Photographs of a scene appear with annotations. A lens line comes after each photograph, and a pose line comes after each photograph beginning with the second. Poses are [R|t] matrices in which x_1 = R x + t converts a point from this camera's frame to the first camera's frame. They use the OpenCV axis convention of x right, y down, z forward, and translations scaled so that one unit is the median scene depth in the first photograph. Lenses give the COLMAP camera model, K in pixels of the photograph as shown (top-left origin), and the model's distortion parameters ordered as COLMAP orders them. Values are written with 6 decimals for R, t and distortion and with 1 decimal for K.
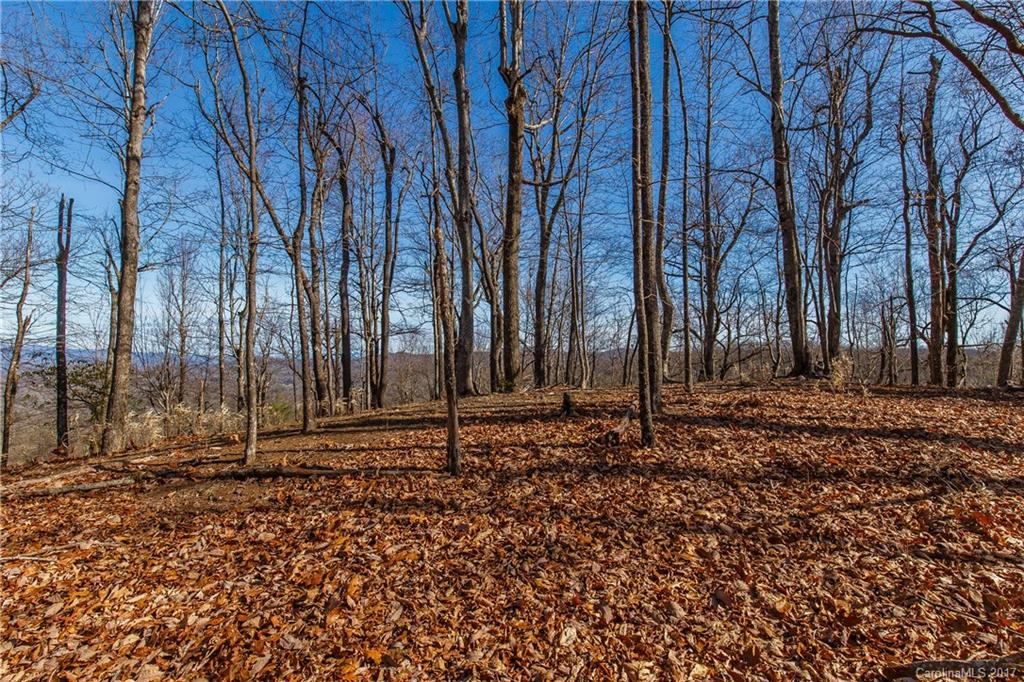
lens RADIAL K [[477.5, 0, 509.8], [0, 477.5, 341.6], [0, 0, 1]] dist [0.024417, -0.019465]
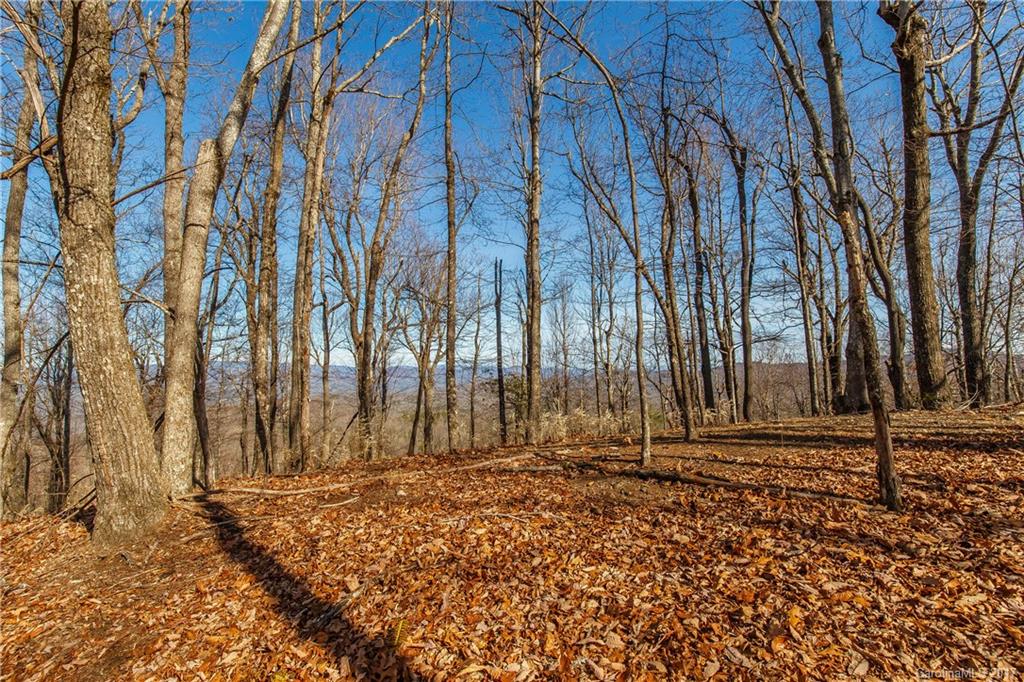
lens RADIAL K [[460.2, 0, 510.9], [0, 460.2, 341.0], [0, 0, 1]] dist [0.018773, -0.015271]
pose [[0.757092, -0.060955, -0.650459, -0.078786], [0.043430, 0.998131, -0.042986, 0.000395], [0.651863, 0.004295, 0.758324, -0.011461]]
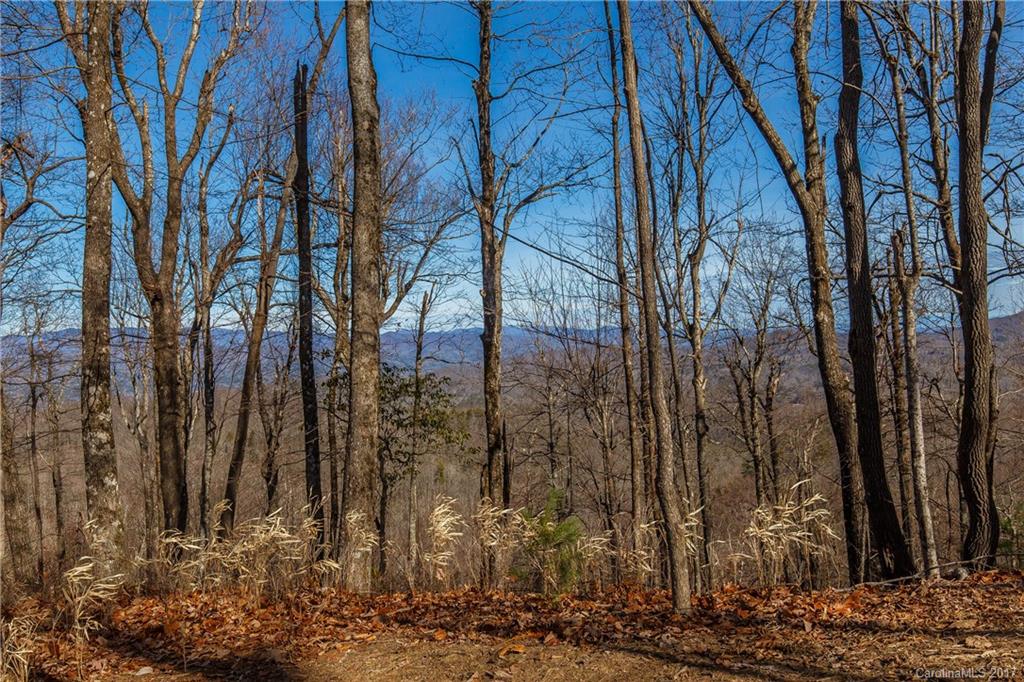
lens RADIAL K [[827.5, 0, 512.0], [0, 827.5, 341.0], [0, 0, 1]] dist [0.001374, -0.000524]
pose [[0.691040, -0.030005, -0.722194, -0.316148], [0.065607, 0.997618, 0.021328, 0.014667], [0.719833, -0.062120, 0.691362, 1.661327]]
